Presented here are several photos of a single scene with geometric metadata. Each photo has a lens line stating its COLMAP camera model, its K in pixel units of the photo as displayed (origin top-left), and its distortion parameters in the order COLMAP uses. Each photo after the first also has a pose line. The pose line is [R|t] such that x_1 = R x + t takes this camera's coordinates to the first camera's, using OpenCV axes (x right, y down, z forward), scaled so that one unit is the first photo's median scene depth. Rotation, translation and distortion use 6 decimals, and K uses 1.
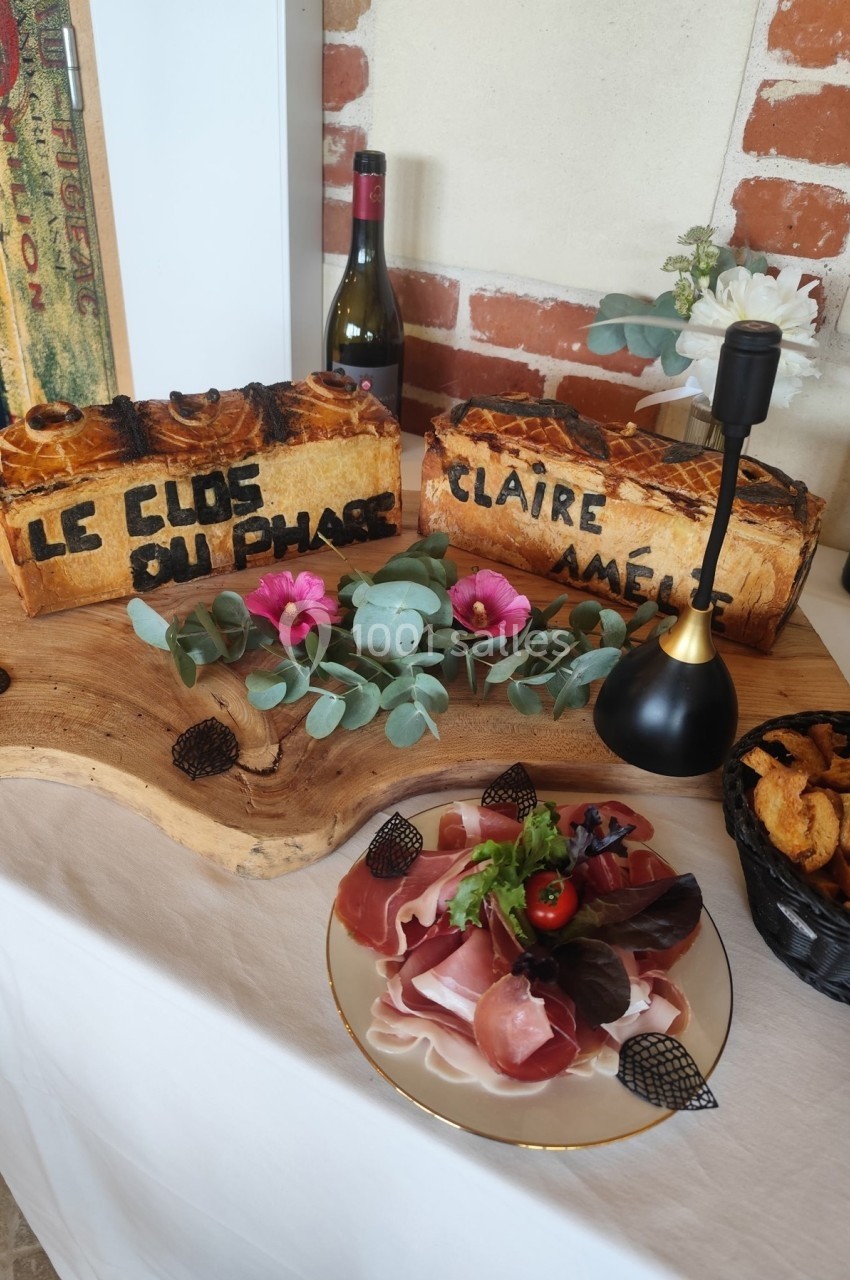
lens RADIAL K [[865.8, 0, 418.6], [0, 865.8, 641.8], [0, 0, 1]] dist [0.012002, -0.011987]
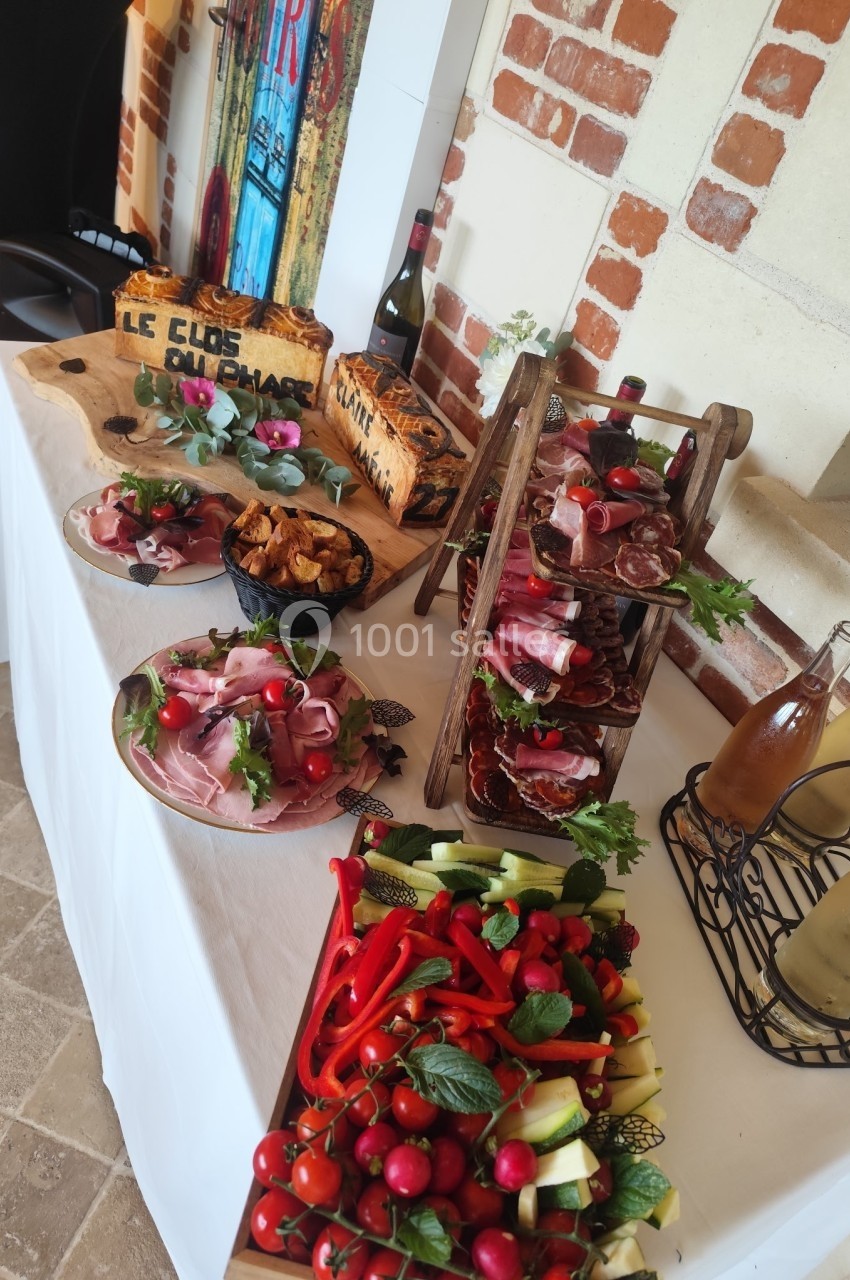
lens RADIAL K [[865.8, 0, 429.2], [0, 865.8, 641.7], [0, 0, 1]] dist [0.012002, -0.011987]
pose [[0.821396, 0.472719, -0.319131, 1.112615], [-0.477676, 0.875902, 0.067979, 0.066603], [0.311663, 0.096604, 0.945269, -0.649455]]
